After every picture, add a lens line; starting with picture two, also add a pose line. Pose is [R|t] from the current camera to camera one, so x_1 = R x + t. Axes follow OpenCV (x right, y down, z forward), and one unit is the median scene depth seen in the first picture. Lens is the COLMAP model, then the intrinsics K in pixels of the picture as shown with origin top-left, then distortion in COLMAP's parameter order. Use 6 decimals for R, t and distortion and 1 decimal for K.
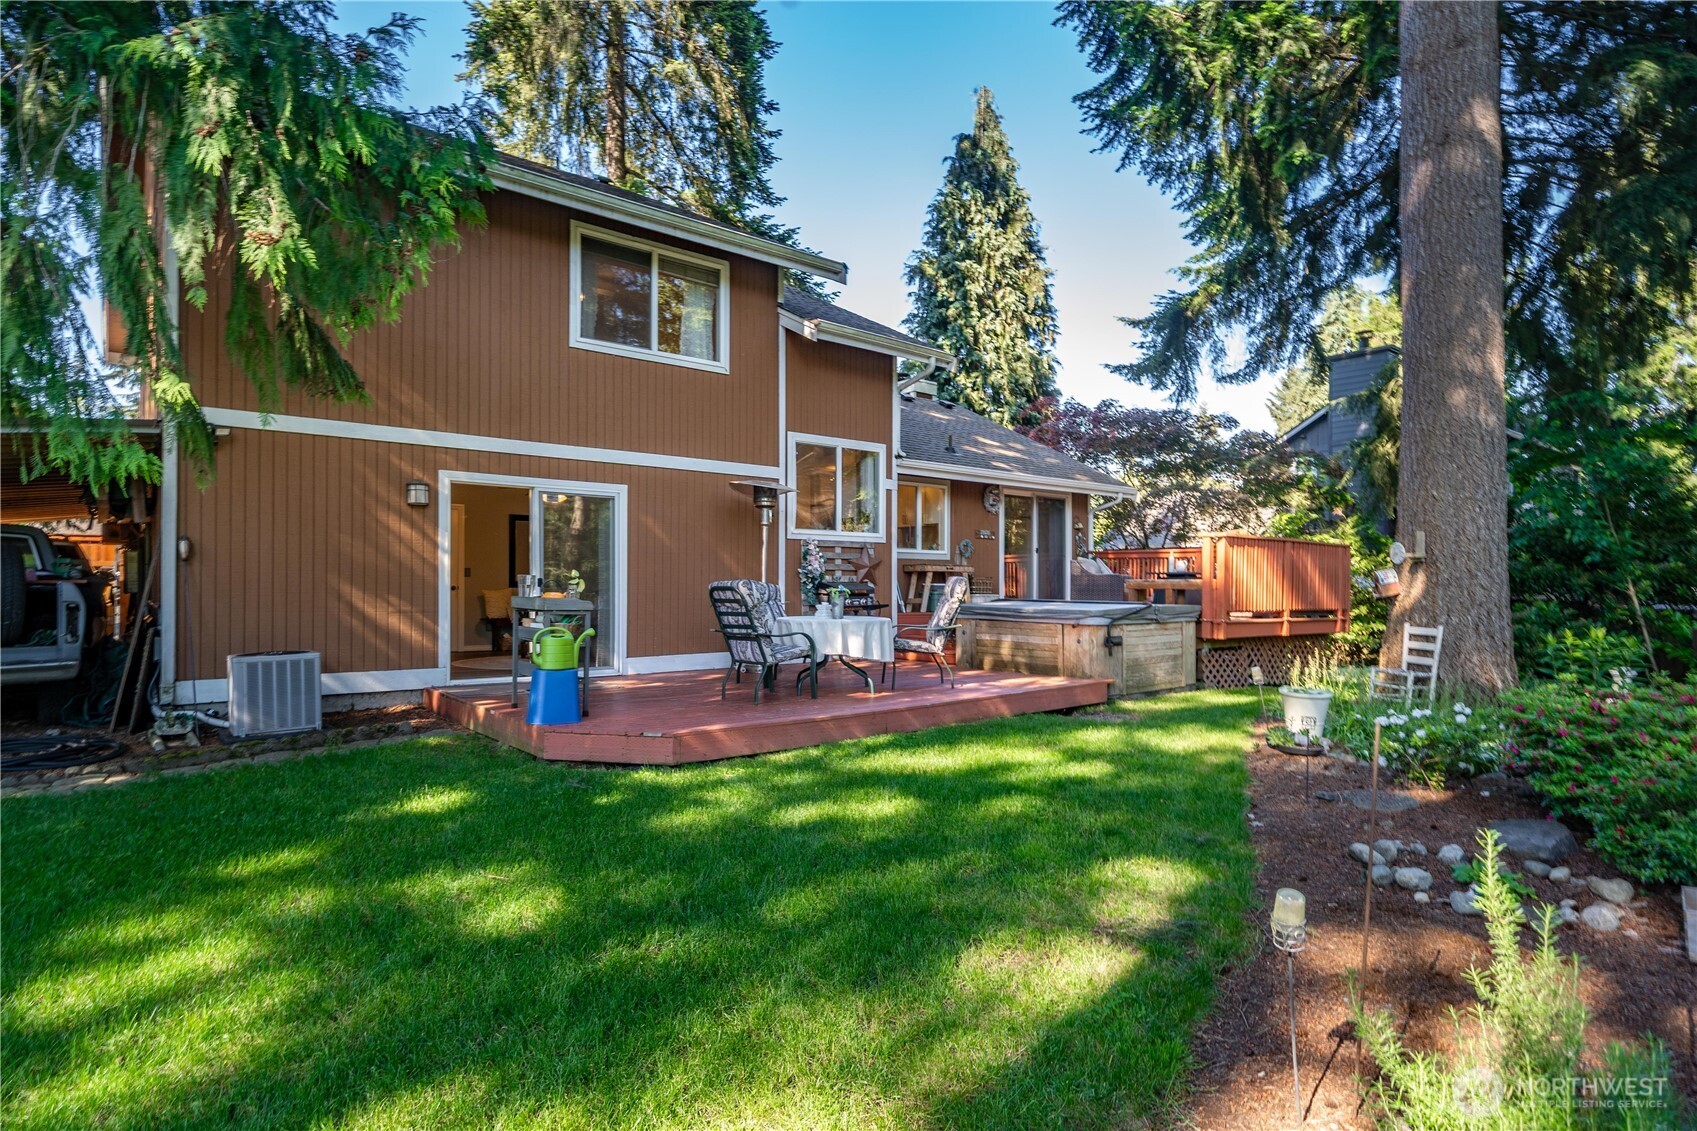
lens RADIAL K [[869.2, 0, 848.5], [0, 869.2, 565.5], [0, 0, 1]] dist [-0.000457, 0.000110]
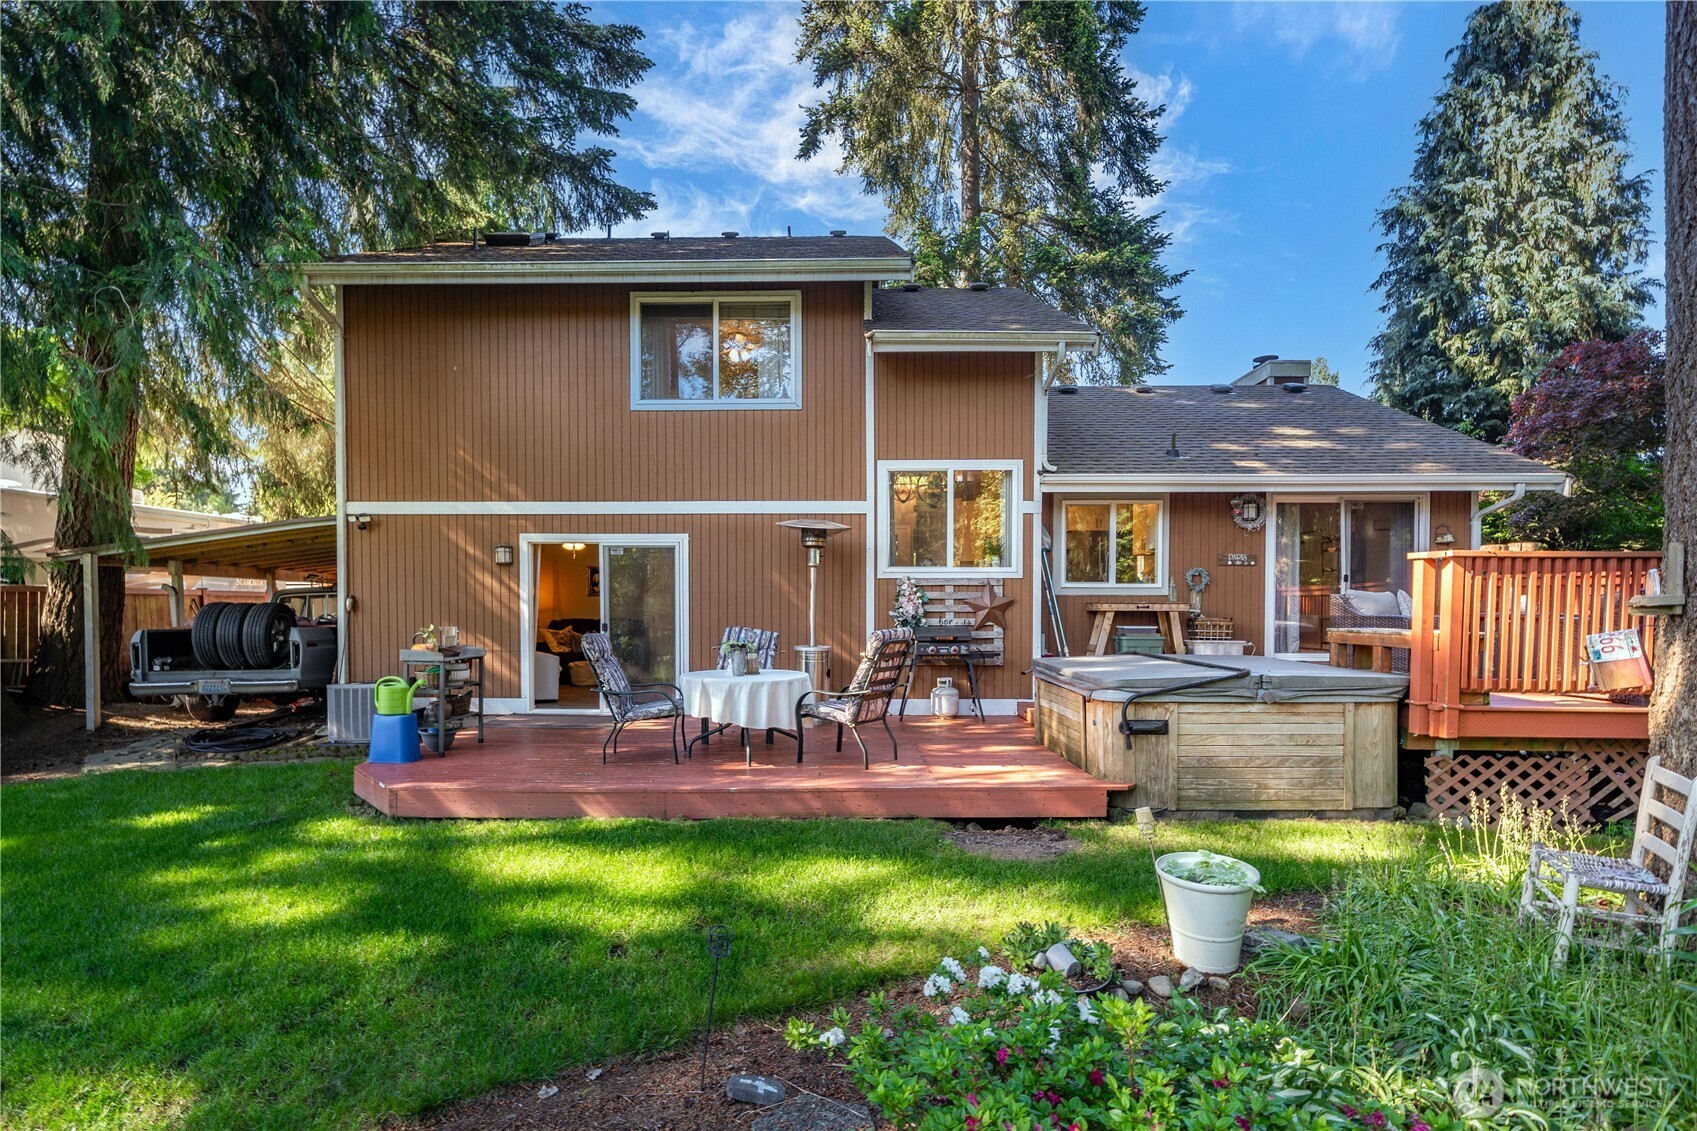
lens RADIAL K [[798.5, 0, 851.6], [0, 798.5, 612.8], [0, 0, 1]] dist [0.010687, -0.006731]
pose [[0.767443, 0.003033, -0.641110, 0.443061], [0.015603, 0.999604, 0.023406, -0.014700], [0.640927, -0.027966, 0.767092, 0.333308]]
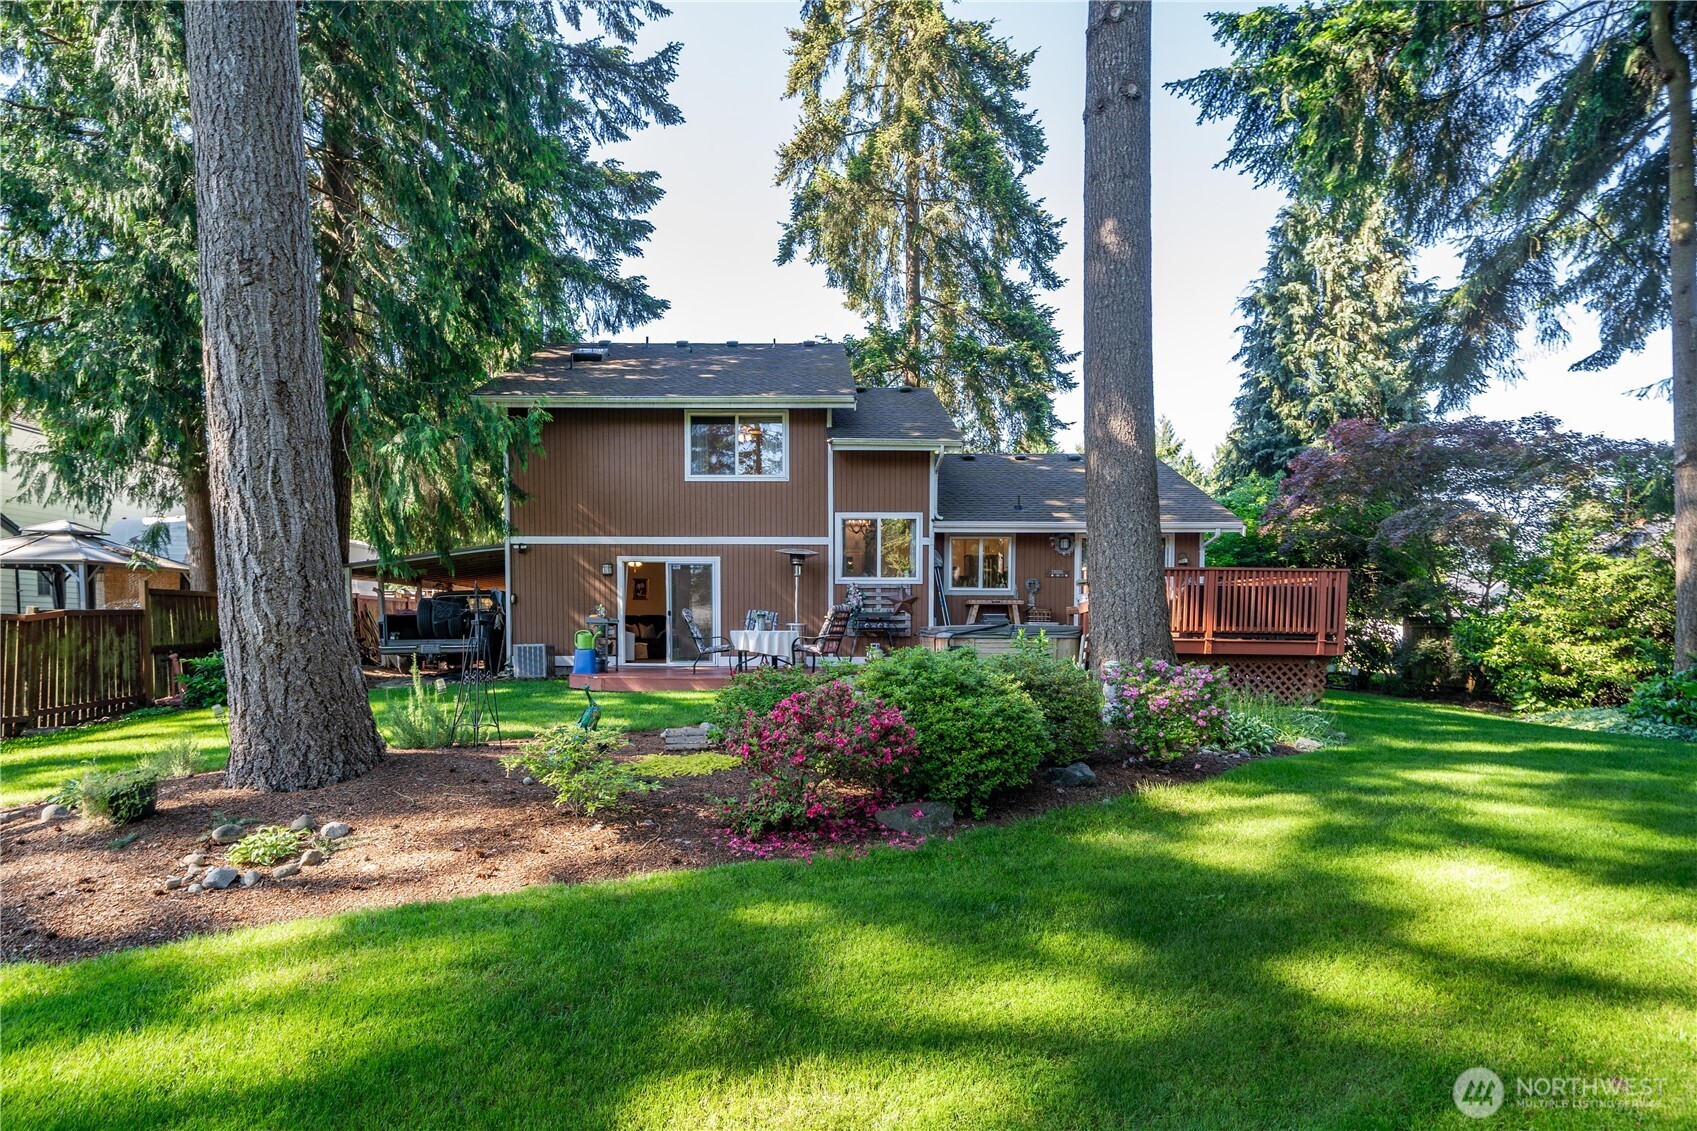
lens RADIAL K [[881.6, 0, 844.2], [0, 881.6, 633.4], [0, 0, 1]] dist [0.003441, 0.000150]
pose [[0.788346, -0.000824, -0.615231, 0.875424], [0.014365, 0.999751, 0.017067, 0.028734], [0.615064, -0.022293, 0.788162, -0.197242]]
